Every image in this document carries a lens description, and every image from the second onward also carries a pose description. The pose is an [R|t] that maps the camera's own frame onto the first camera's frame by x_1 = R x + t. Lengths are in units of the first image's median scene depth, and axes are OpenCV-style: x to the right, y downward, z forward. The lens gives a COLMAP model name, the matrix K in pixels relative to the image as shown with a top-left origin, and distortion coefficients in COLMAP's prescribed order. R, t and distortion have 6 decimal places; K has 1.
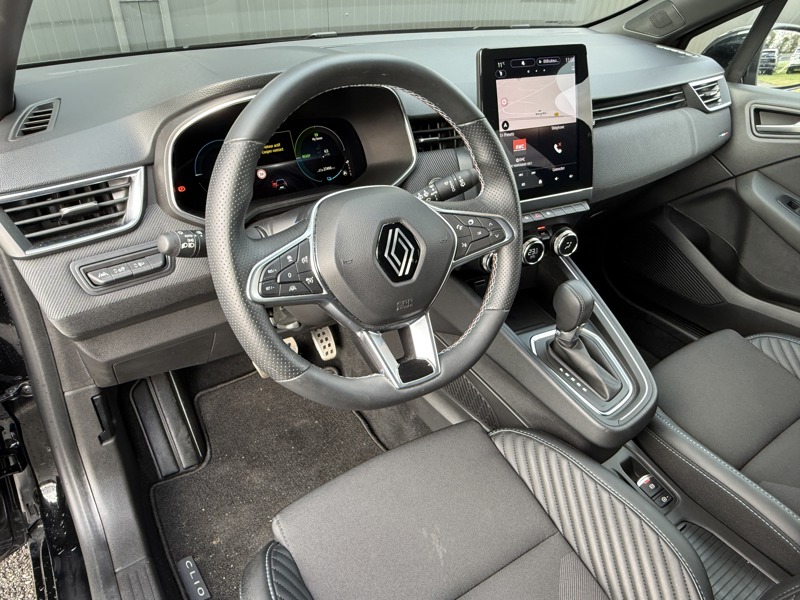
lens RADIAL K [[530.9, 0, 380.8], [0, 530.9, 295.5], [0, 0, 1]] dist [-0.008148, -0.002421]
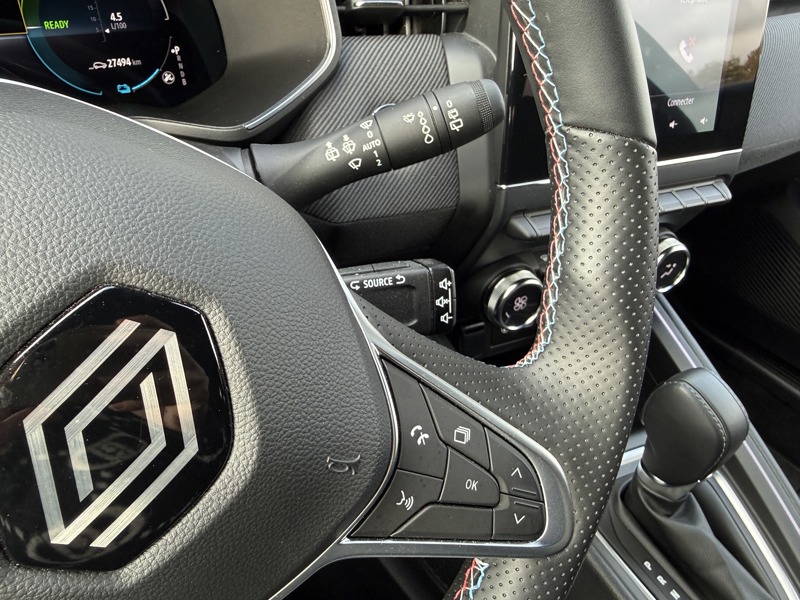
lens RADIAL K [[626.0, 0, 362.6], [0, 626.0, 300.4], [0, 0, 1]] dist [-0.006108, -0.003703]
pose [[0.998068, 0.053901, 0.030888, 0.078455], [-0.056143, 0.995446, 0.077036, -0.110686], [-0.026595, -0.078621, 0.996550, 0.526383]]
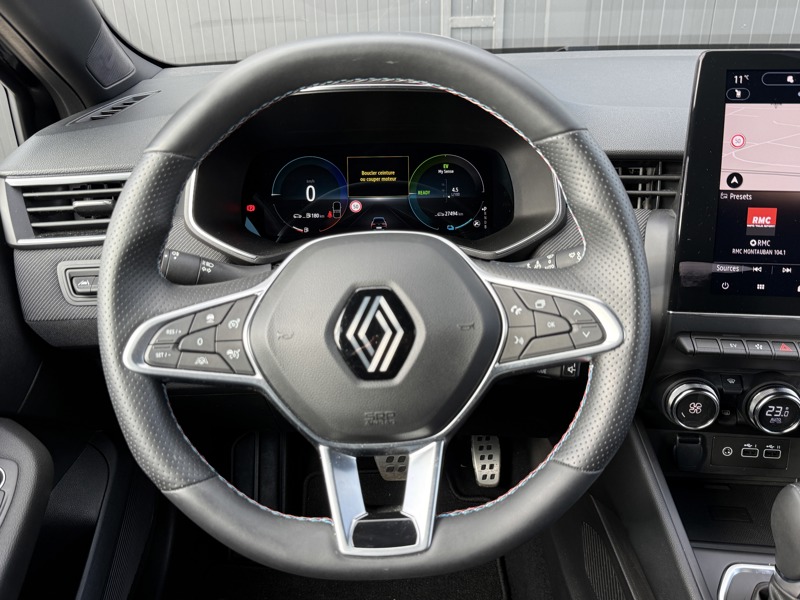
lens RADIAL K [[660.8, 0, 400.0], [0, 660.8, 300.0], [0, 0, 1]] dist [0.077410, -0.119958]
pose [[0.847024, 0.196777, -0.493790, 0.310557], [-0.259310, 0.963885, -0.060697, -0.056455], [0.464013, 0.179457, 0.867460, 0.221128]]
